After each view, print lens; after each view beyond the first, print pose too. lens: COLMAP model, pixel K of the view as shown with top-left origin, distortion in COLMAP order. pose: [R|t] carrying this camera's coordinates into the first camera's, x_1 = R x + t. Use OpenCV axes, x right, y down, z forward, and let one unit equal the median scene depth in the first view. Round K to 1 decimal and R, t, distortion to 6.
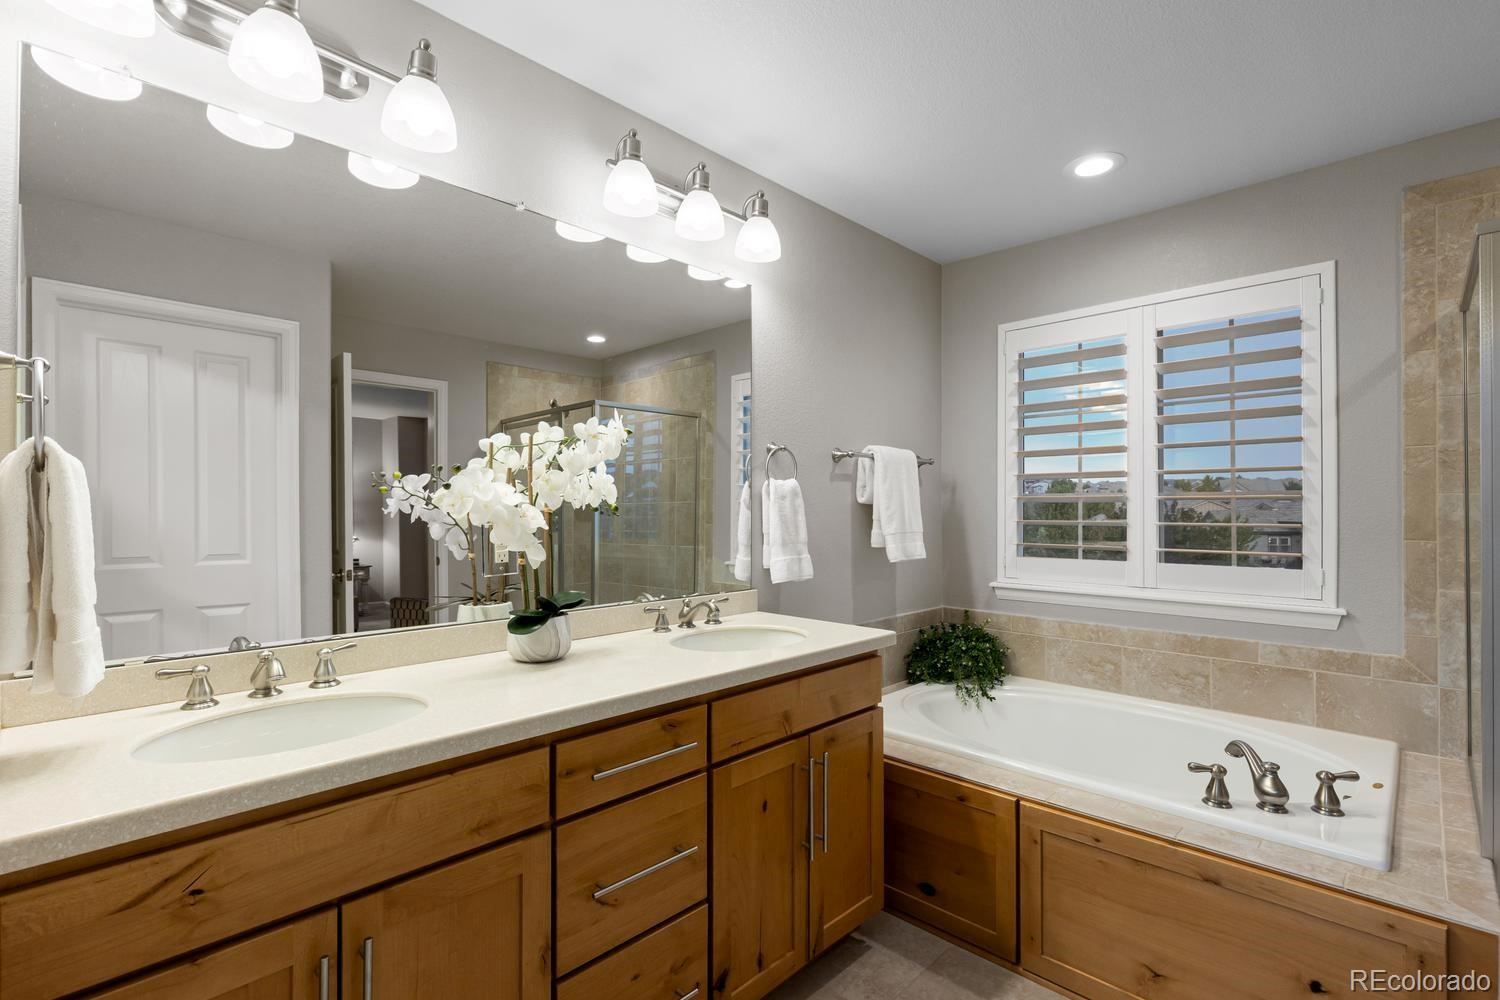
lens RADIAL K [[676.4, 0, 747.5], [0, 676.4, 502.7], [0, 0, 1]] dist [0.005367, -0.001856]
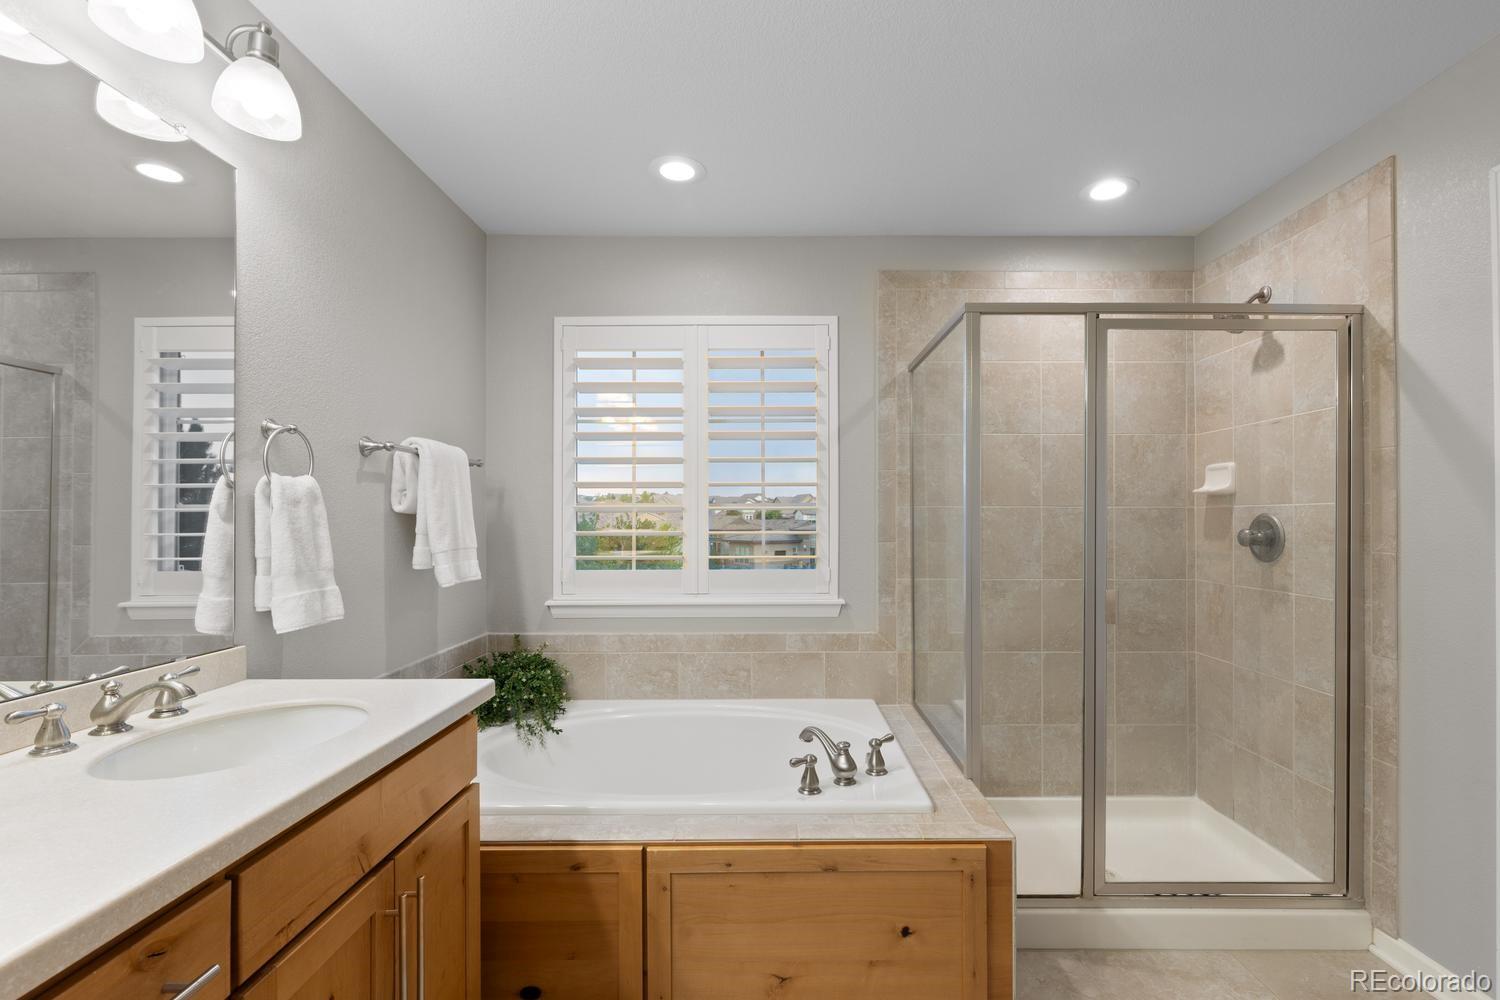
lens RADIAL K [[676.4, 0, 752.7], [0, 676.4, 514.7], [0, 0, 1]] dist [0.005367, -0.001856]
pose [[0.719046, 0.001939, 0.694960, -0.095847], [-0.002624, 0.999997, -0.000075, 0.002933], [-0.694958, -0.001769, 0.719048, 0.223623]]
